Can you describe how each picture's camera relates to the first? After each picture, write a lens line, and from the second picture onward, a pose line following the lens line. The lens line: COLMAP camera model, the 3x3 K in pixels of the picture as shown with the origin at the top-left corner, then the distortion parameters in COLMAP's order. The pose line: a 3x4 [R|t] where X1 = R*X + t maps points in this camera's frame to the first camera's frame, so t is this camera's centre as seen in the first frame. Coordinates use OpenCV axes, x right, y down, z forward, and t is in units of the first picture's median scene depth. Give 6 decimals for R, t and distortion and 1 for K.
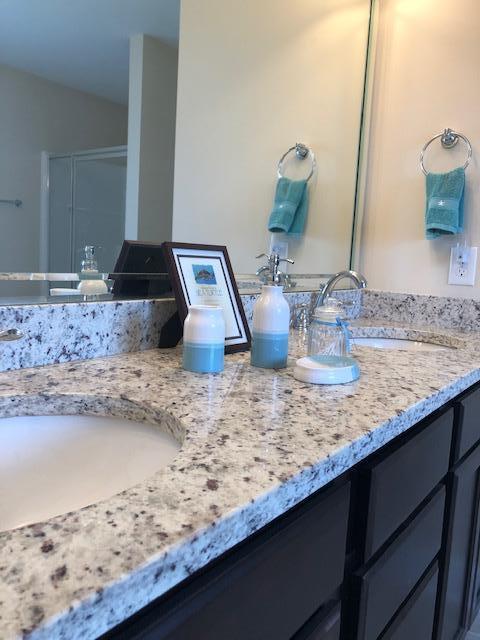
lens RADIAL K [[522.3, 0, 238.2], [0, 522.3, 318.7], [0, 0, 1]] dist [0.034644, -0.011529]
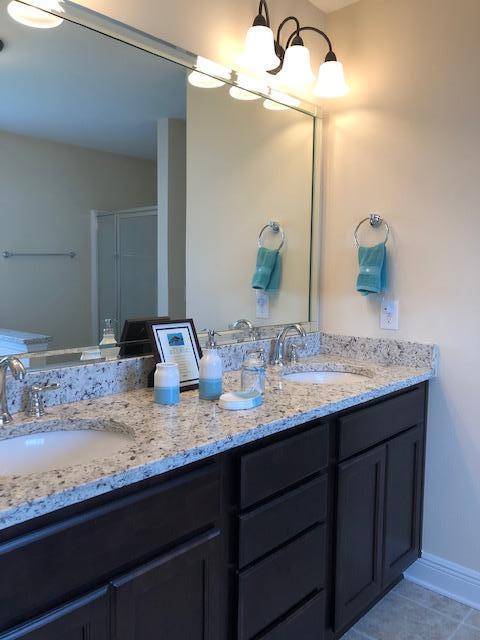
lens RADIAL K [[522.3, 0, 240.8], [0, 522.3, 320.6], [0, 0, 1]] dist [0.034644, -0.011529]
pose [[0.994589, -0.032029, -0.098830, 0.309445], [0.029118, 0.999103, -0.030762, -0.094631], [0.099726, 0.027718, 0.994629, -0.585016]]
